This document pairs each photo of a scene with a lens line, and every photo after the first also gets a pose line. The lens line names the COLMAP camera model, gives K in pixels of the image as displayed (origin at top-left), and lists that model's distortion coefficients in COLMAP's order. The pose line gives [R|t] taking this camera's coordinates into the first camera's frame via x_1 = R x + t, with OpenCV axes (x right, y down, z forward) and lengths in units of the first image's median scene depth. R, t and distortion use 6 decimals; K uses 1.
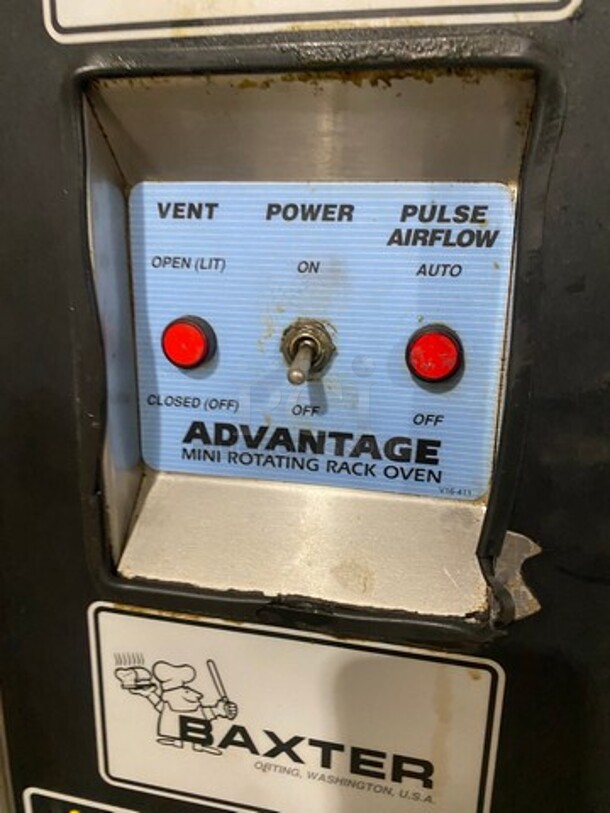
lens RADIAL K [[613.6, 0, 302.7], [0, 613.6, 394.3], [0, 0, 1]] dist [0.010522, -0.002350]
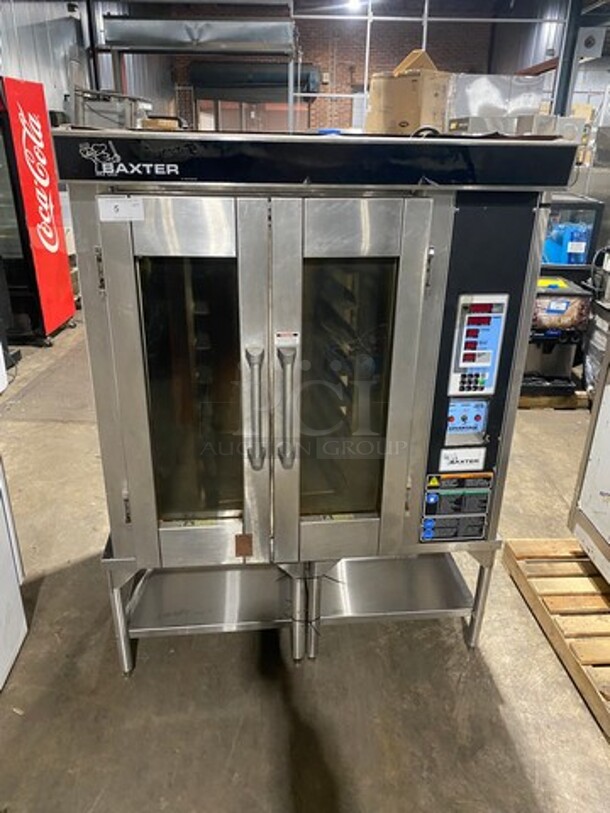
lens RADIAL K [[613.6, 0, 302.7], [0, 613.6, 394.3], [0, 0, 1]] dist [0.010522, -0.002350]
pose [[0.955365, -0.119814, 0.270040, -4.630908], [0.078225, 0.984036, 0.159857, -2.038307], [-0.284882, -0.131598, 0.949486, -6.819690]]
